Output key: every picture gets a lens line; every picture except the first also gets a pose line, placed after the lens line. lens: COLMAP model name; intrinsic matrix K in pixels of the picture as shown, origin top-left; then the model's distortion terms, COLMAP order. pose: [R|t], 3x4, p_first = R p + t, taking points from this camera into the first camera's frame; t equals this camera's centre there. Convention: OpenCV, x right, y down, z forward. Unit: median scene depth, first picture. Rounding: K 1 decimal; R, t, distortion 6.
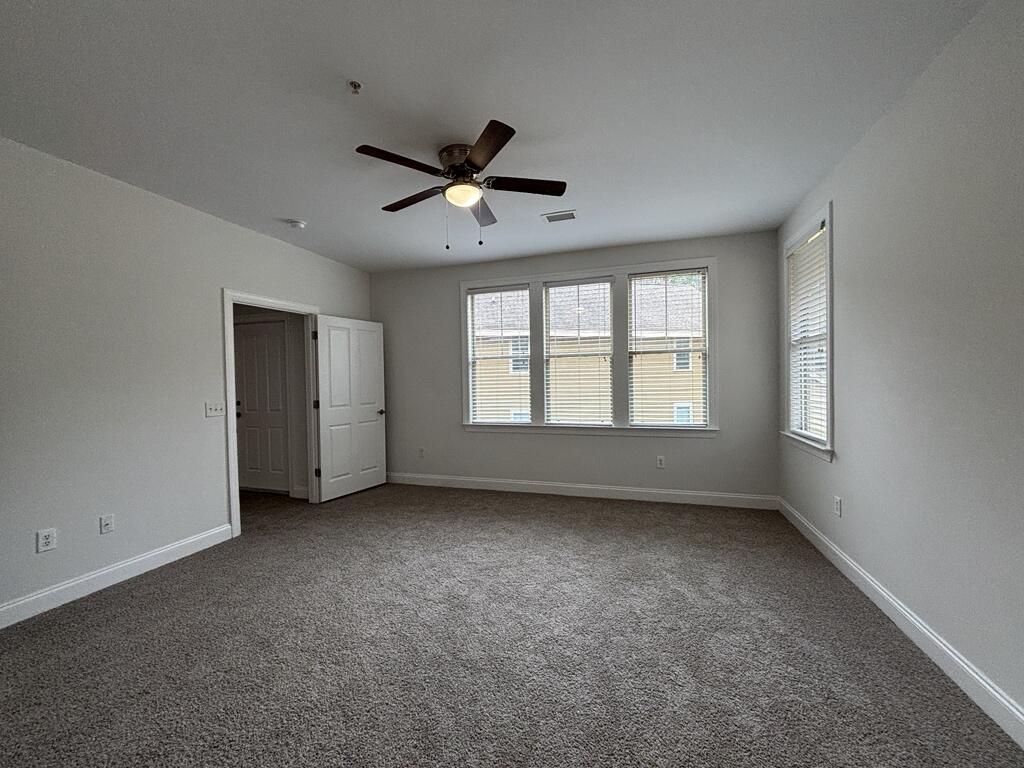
lens RADIAL K [[408.9, 0, 515.6], [0, 408.9, 383.5], [0, 0, 1]] dist [-0.001790, -0.000155]
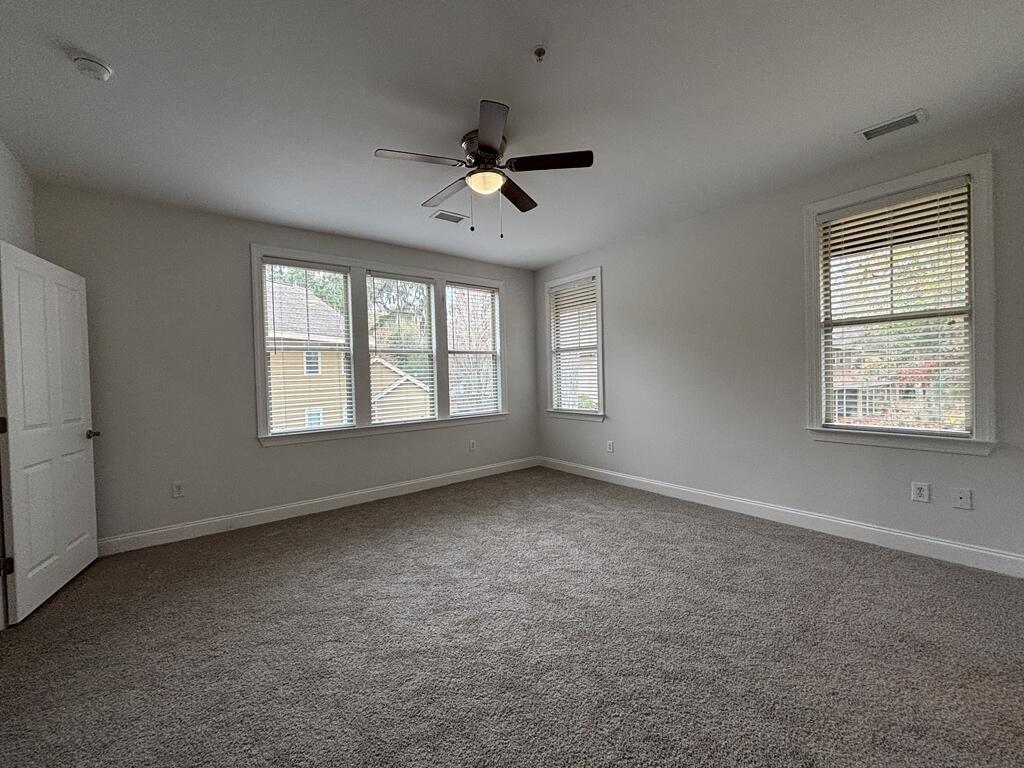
lens RADIAL K [[408.9, 0, 511.0], [0, 408.9, 383.5], [0, 0, 1]] dist [-0.001790, -0.000155]
pose [[0.573115, -0.012814, 0.819375, -0.542385], [0.027047, 0.999629, -0.003285, 0.020103], [-0.819029, 0.024044, 0.573249, 0.232473]]
